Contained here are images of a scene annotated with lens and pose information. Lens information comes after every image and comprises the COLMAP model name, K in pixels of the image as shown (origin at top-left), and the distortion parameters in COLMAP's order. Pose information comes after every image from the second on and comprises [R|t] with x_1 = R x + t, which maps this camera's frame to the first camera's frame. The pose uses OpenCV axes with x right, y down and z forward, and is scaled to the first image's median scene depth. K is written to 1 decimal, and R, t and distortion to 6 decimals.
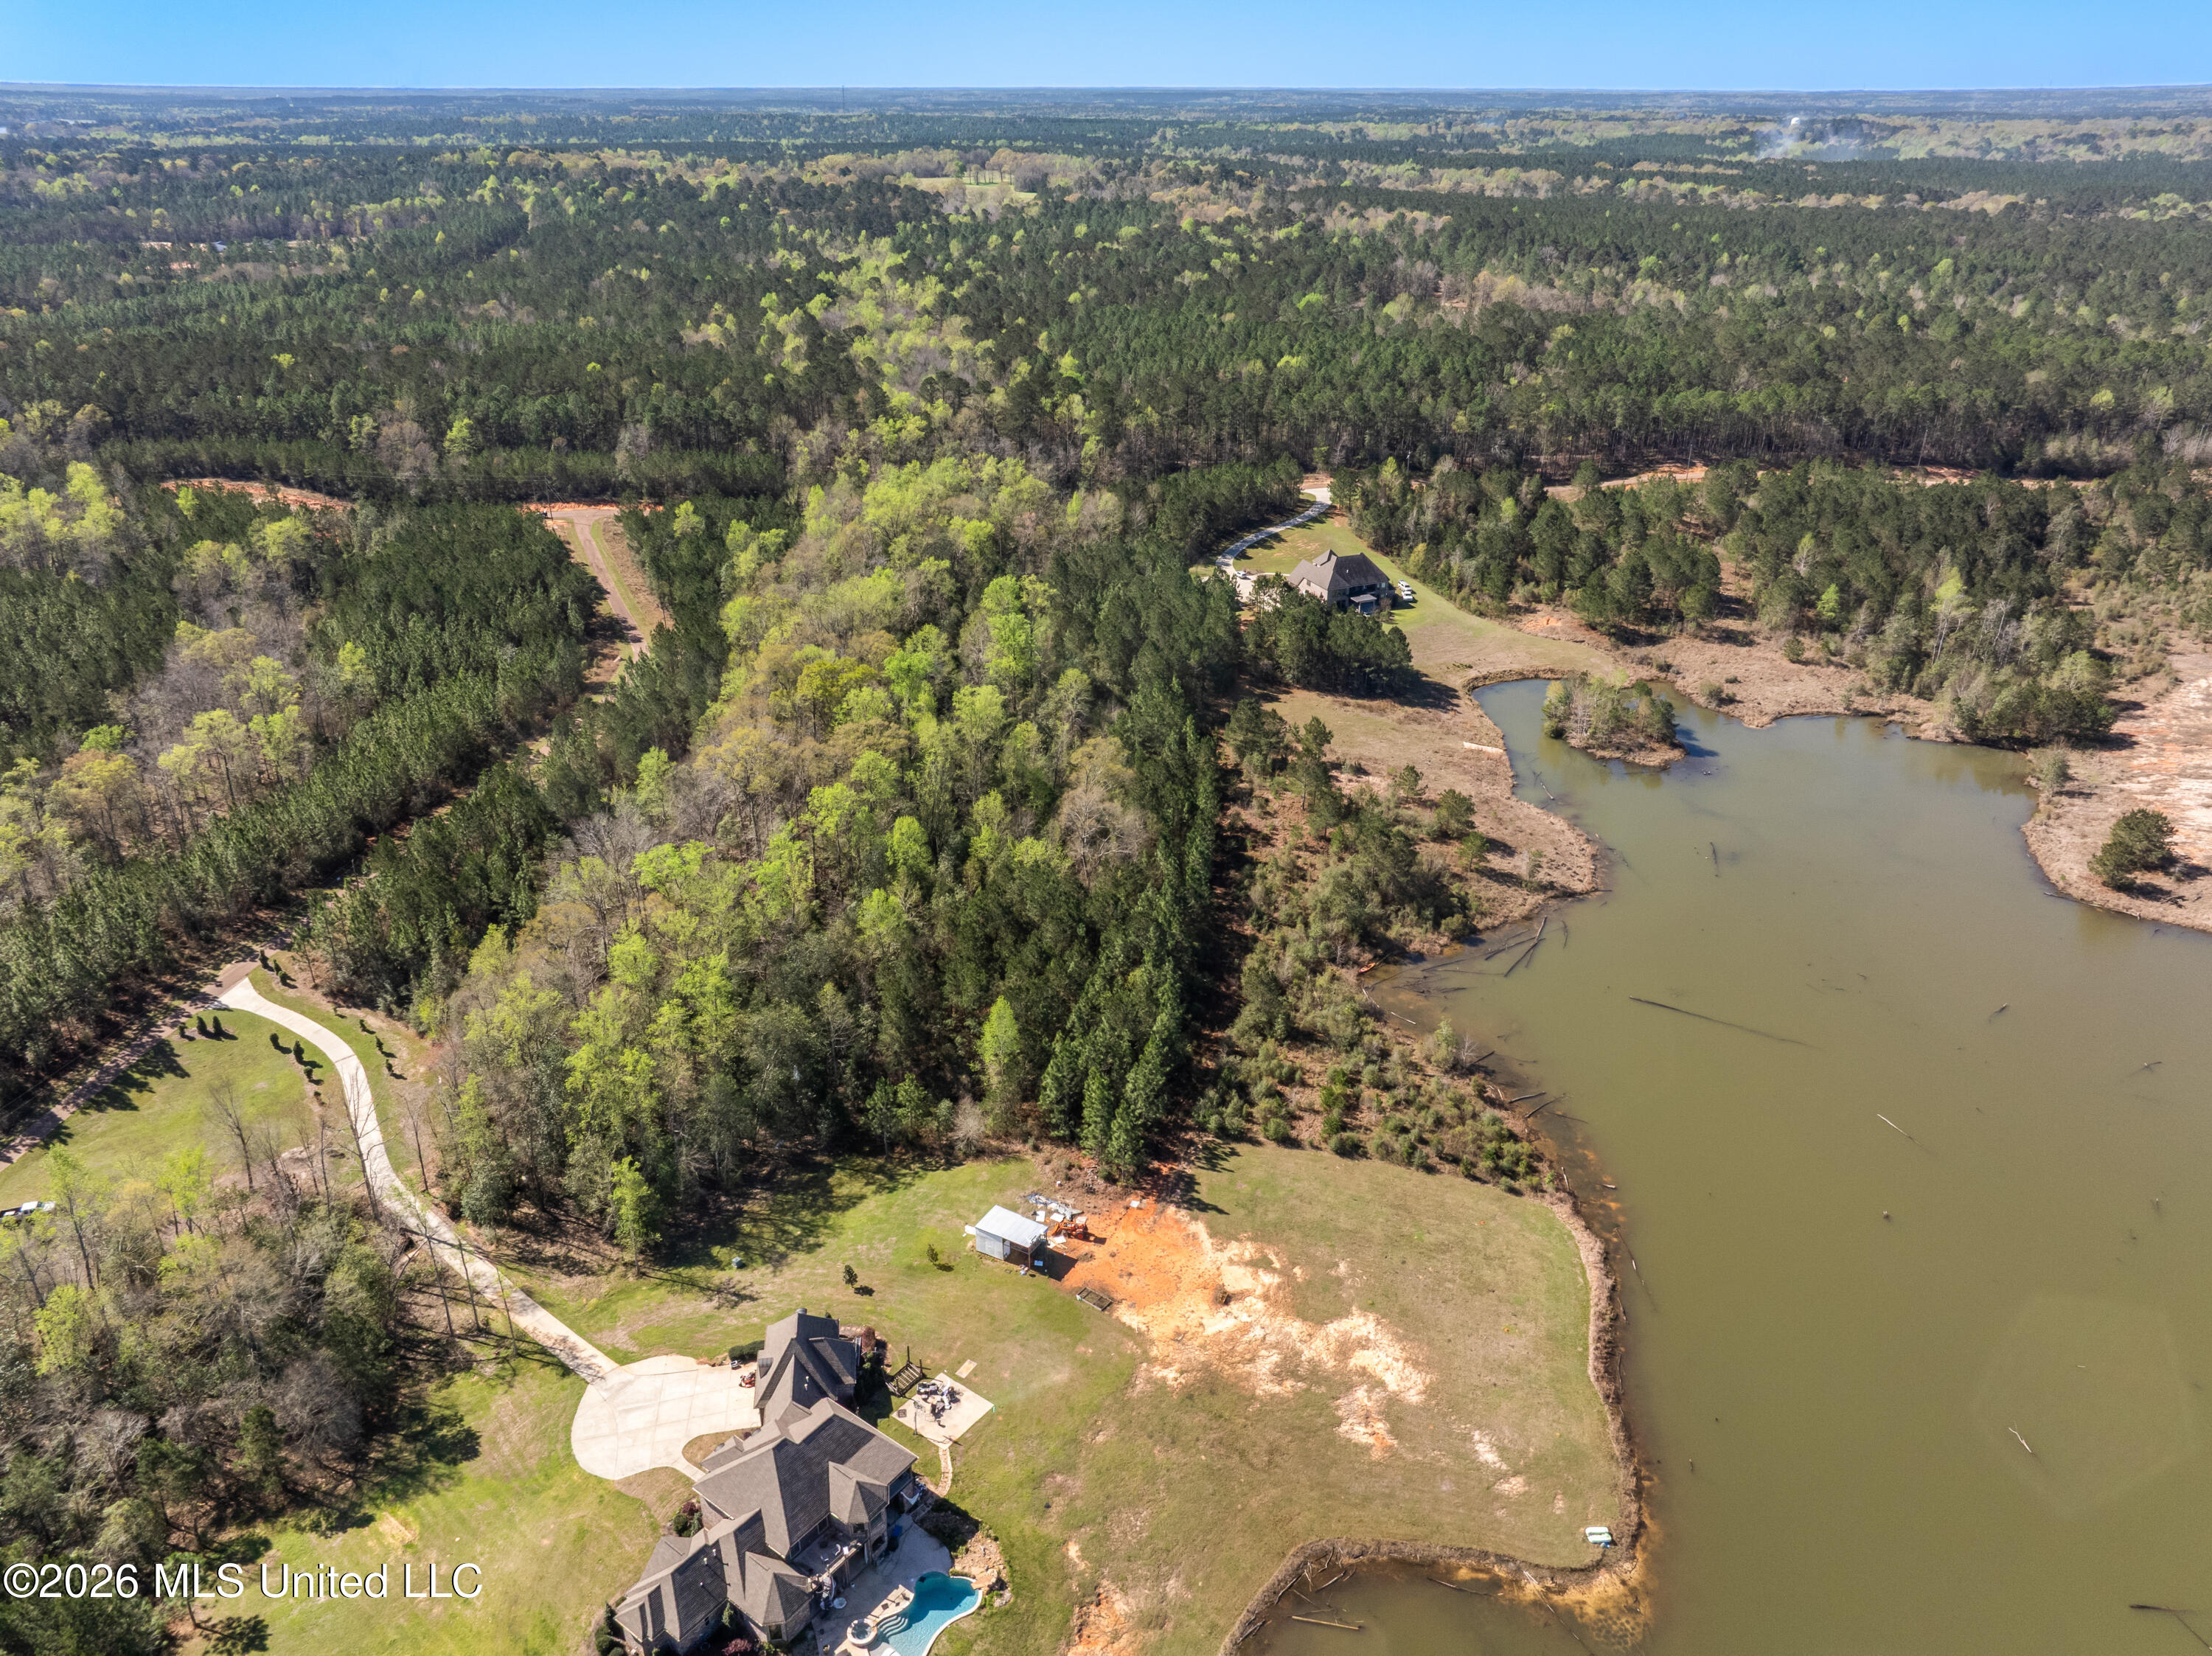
lens RADIAL K [[1541.0, 0, 1111.0], [0, 1541.0, 826.7], [0, 0, 1]] dist [-0.009891, 0.006474]
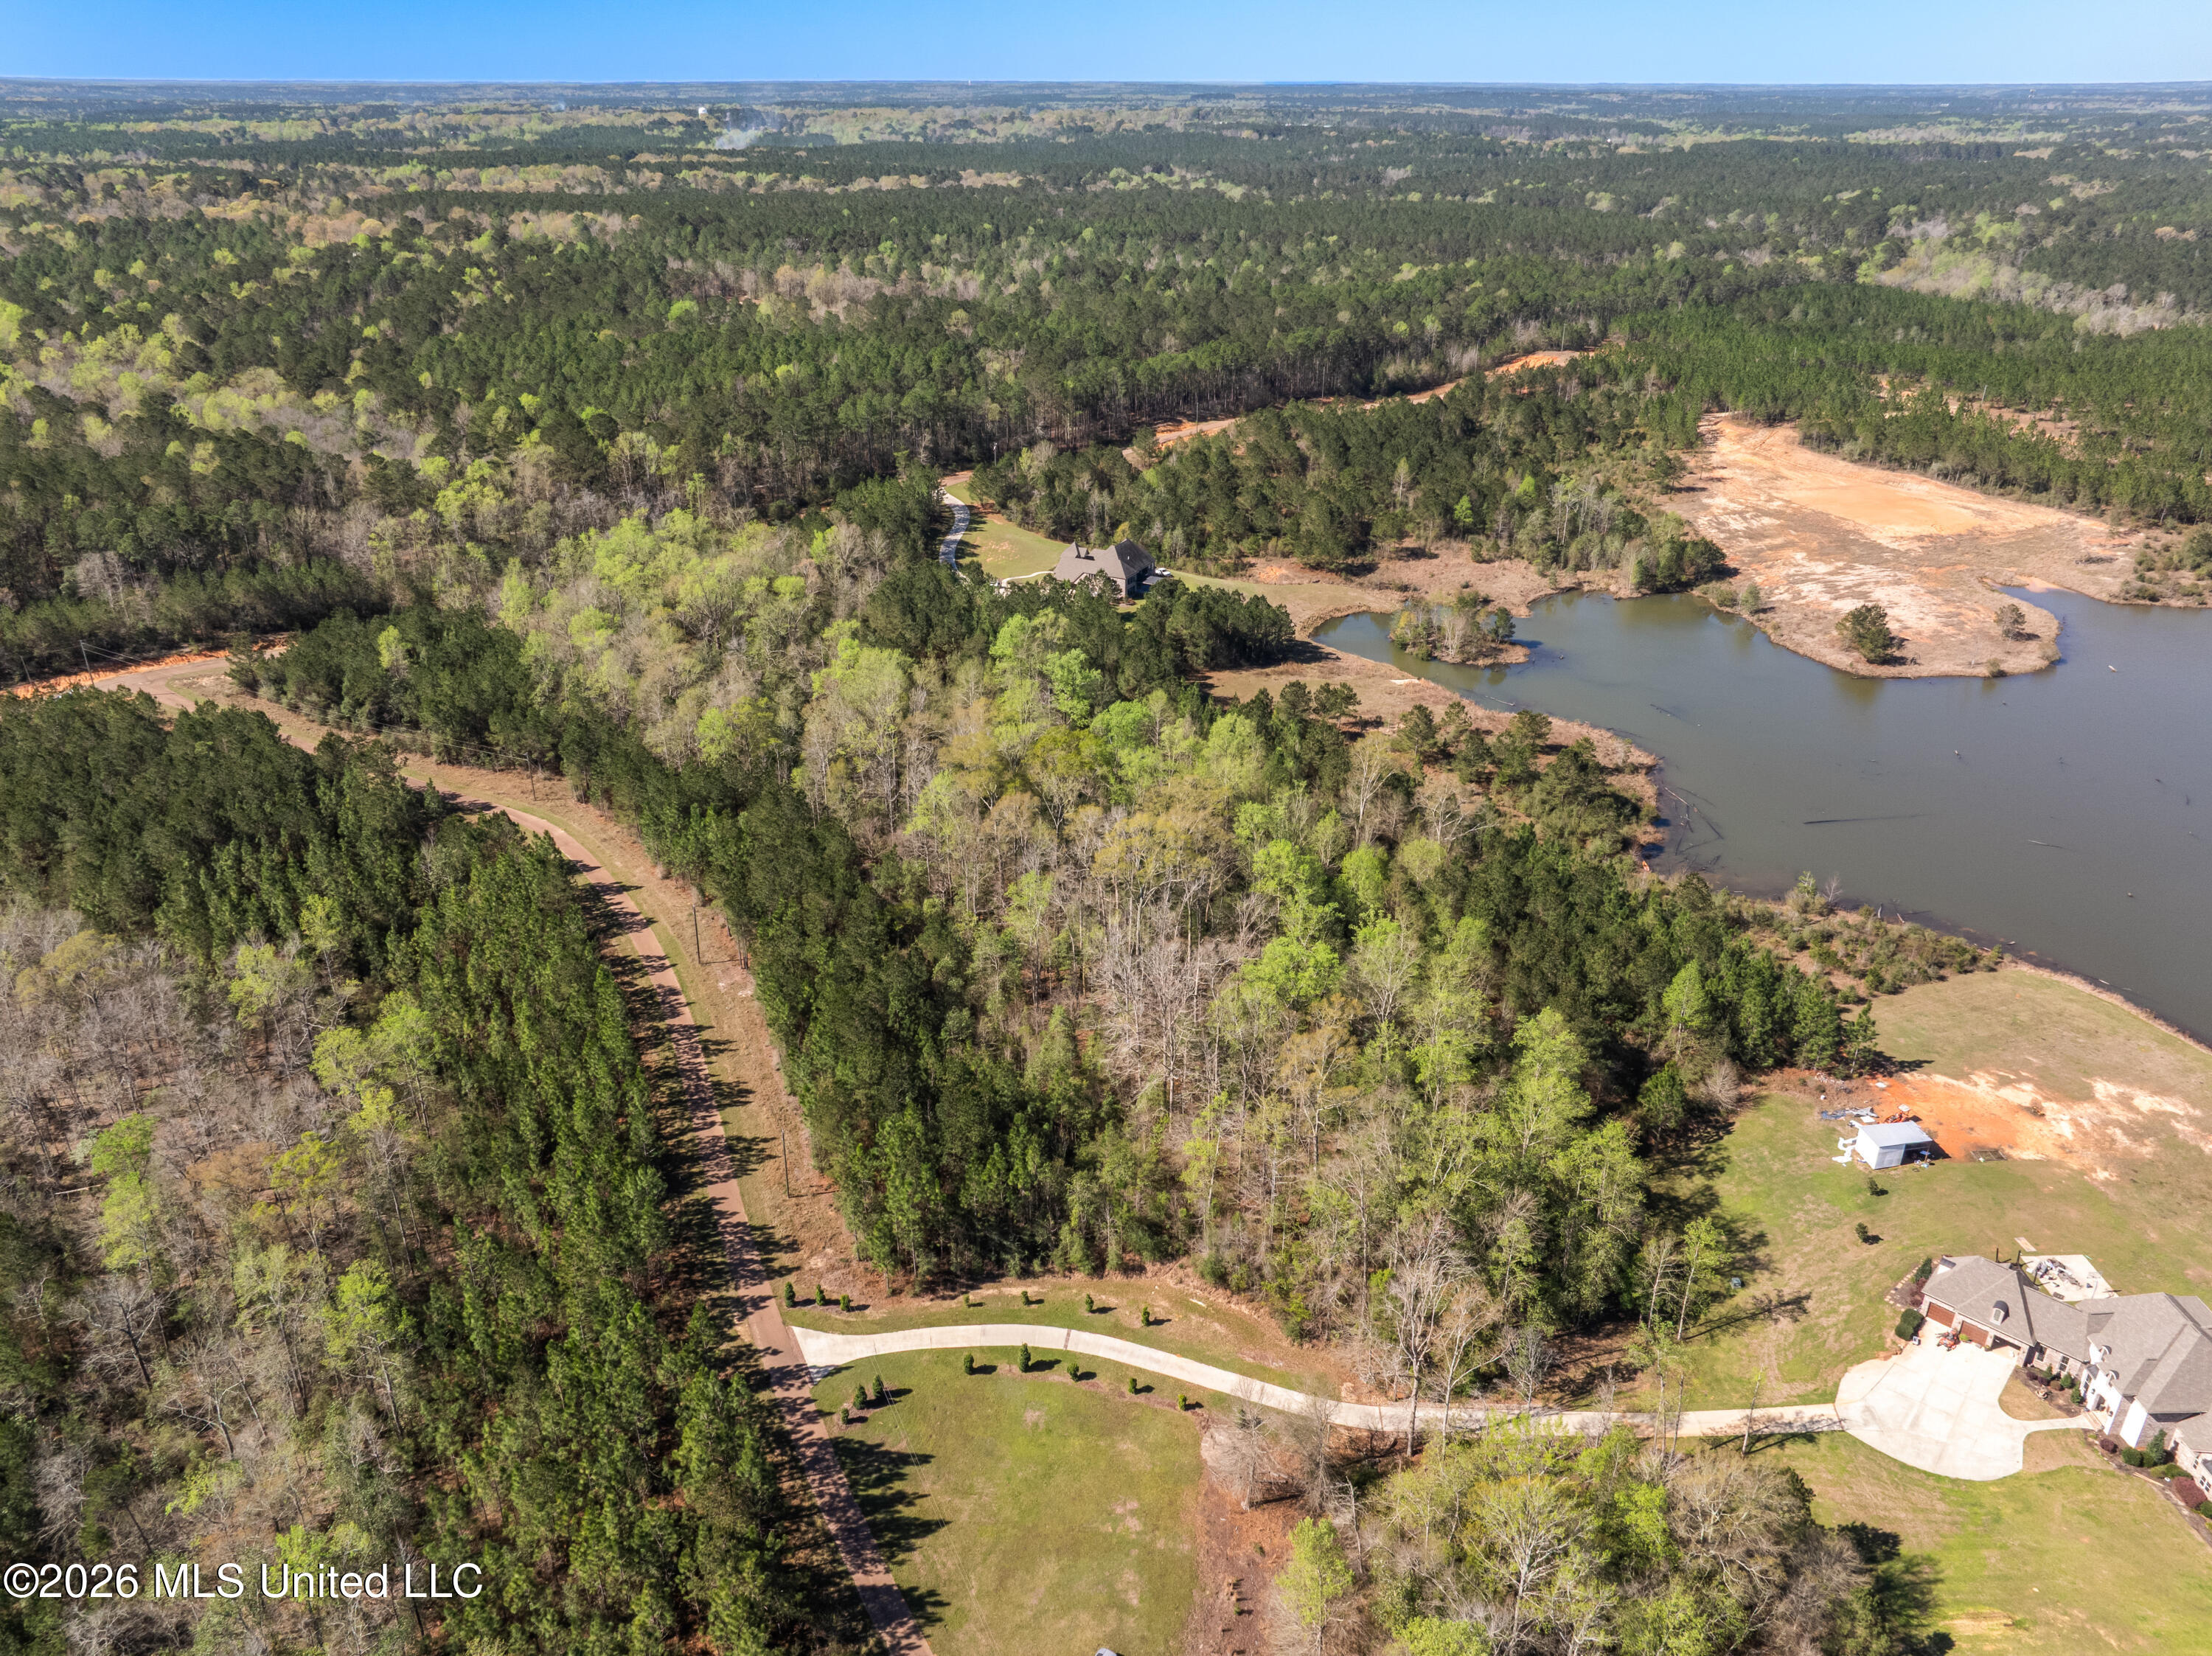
lens RADIAL K [[1552.2, 0, 1112.7], [0, 1552.2, 833.5], [0, 0, 1]] dist [-0.016085, 0.002120]
pose [[0.773162, -0.278318, 0.569877, -0.716090], [0.274377, 0.956910, 0.095085, -0.135466], [-0.571785, 0.082845, 0.816210, 0.273984]]
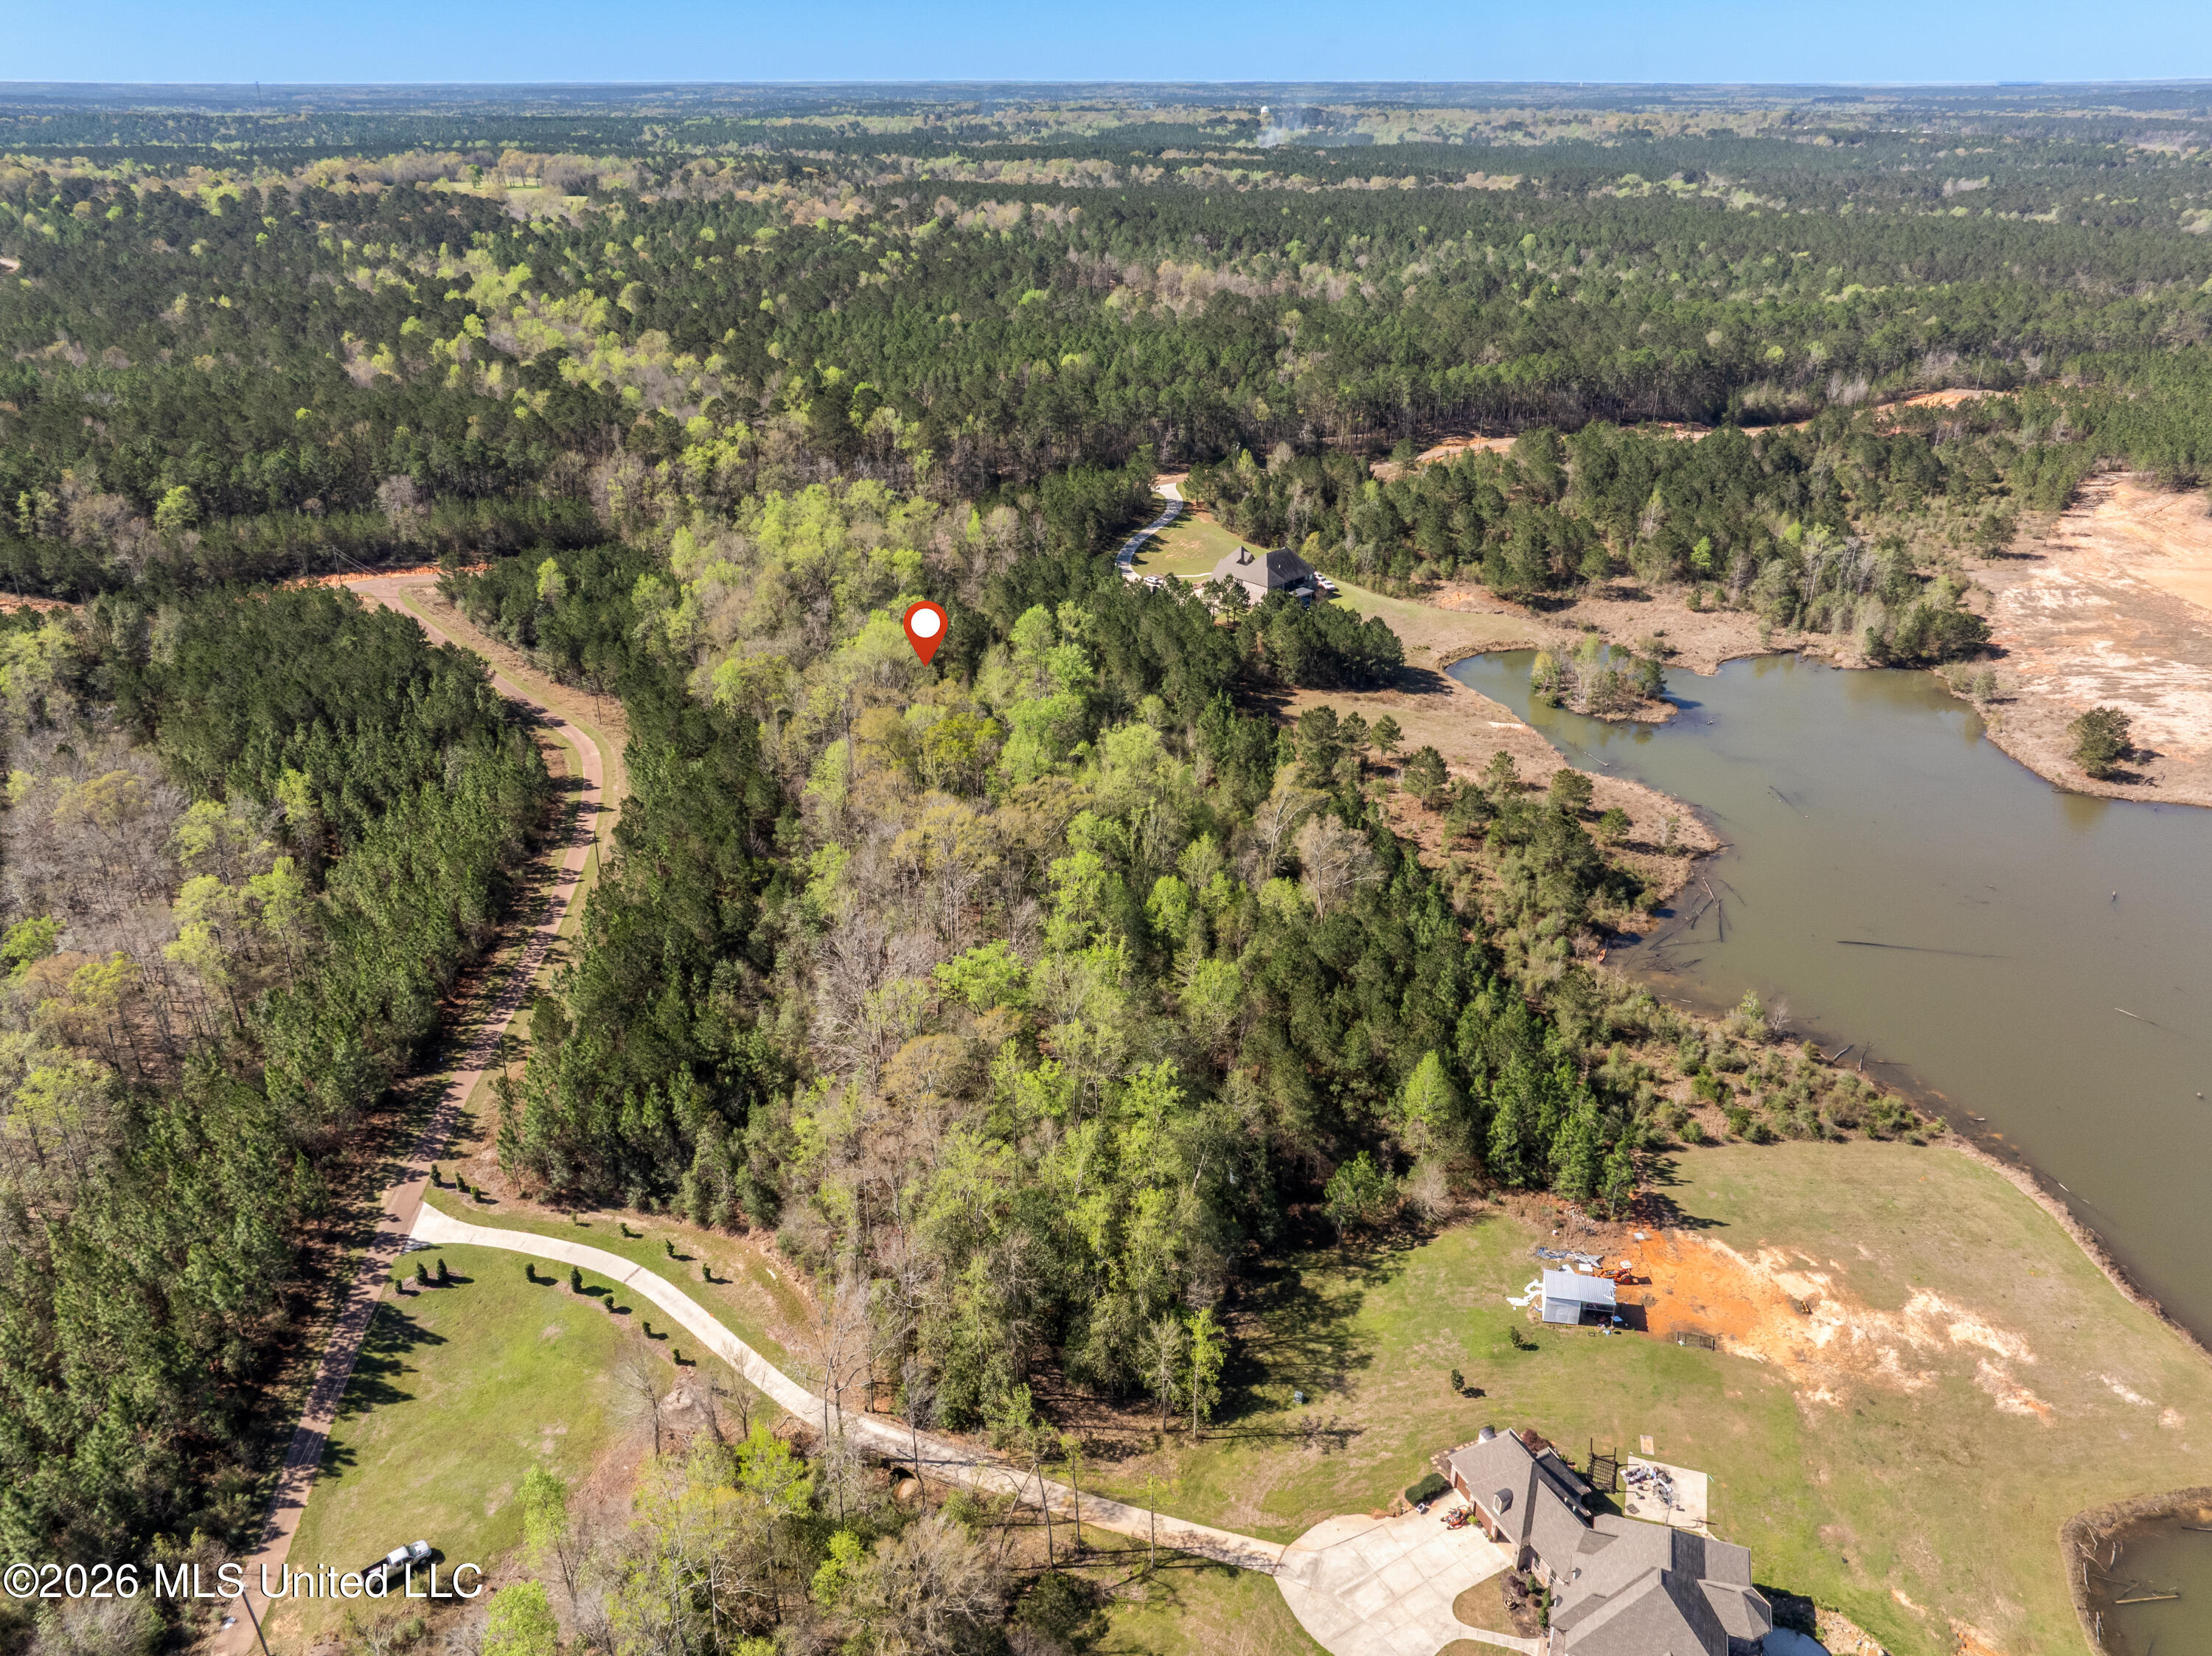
lens RADIAL K [[1561.2, 0, 1110.4], [0, 1561.2, 817.5], [0, 0, 1]] dist [-0.037754, 0.035472]
pose [[0.946447, -0.141164, 0.290365, -0.387861], [0.142331, 0.989670, 0.017210, -0.056560], [-0.289794, 0.025039, 0.956761, 0.110213]]
